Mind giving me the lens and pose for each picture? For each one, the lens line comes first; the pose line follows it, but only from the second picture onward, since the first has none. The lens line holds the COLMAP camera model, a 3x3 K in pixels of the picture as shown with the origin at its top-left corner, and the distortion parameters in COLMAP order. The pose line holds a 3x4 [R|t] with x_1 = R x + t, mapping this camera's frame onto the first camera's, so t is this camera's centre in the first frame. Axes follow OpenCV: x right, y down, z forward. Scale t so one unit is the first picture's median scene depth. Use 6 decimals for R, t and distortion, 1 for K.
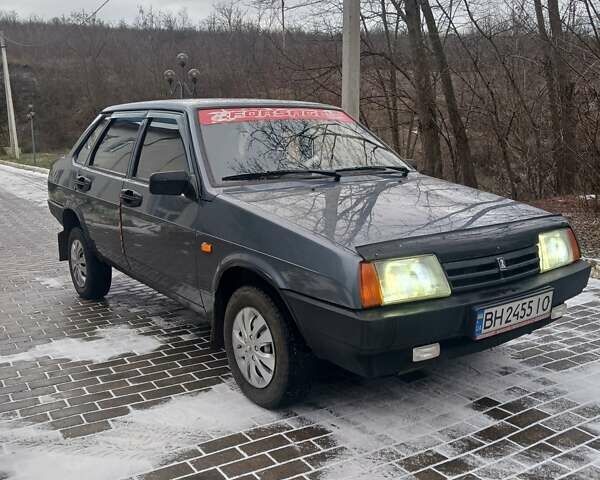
lens RADIAL K [[644.5, 0, 301.0], [0, 644.5, 243.0], [0, 0, 1]] dist [0.012435, 0.000000]
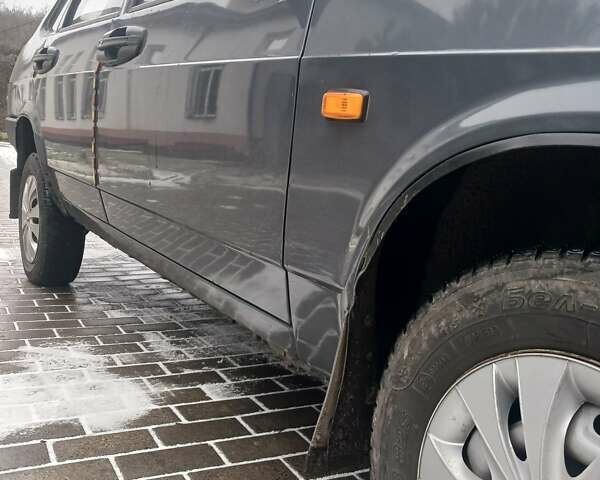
lens RADIAL K [[644.5, 0, 296.6], [0, 644.5, 238.0], [0, 0, 1]] dist [0.012435, 0.000000]
pose [[0.994106, 0.099287, -0.043544, -0.109617], [-0.101026, 0.994089, -0.039758, 0.054823], [0.039339, 0.043923, 0.998260, 0.541437]]
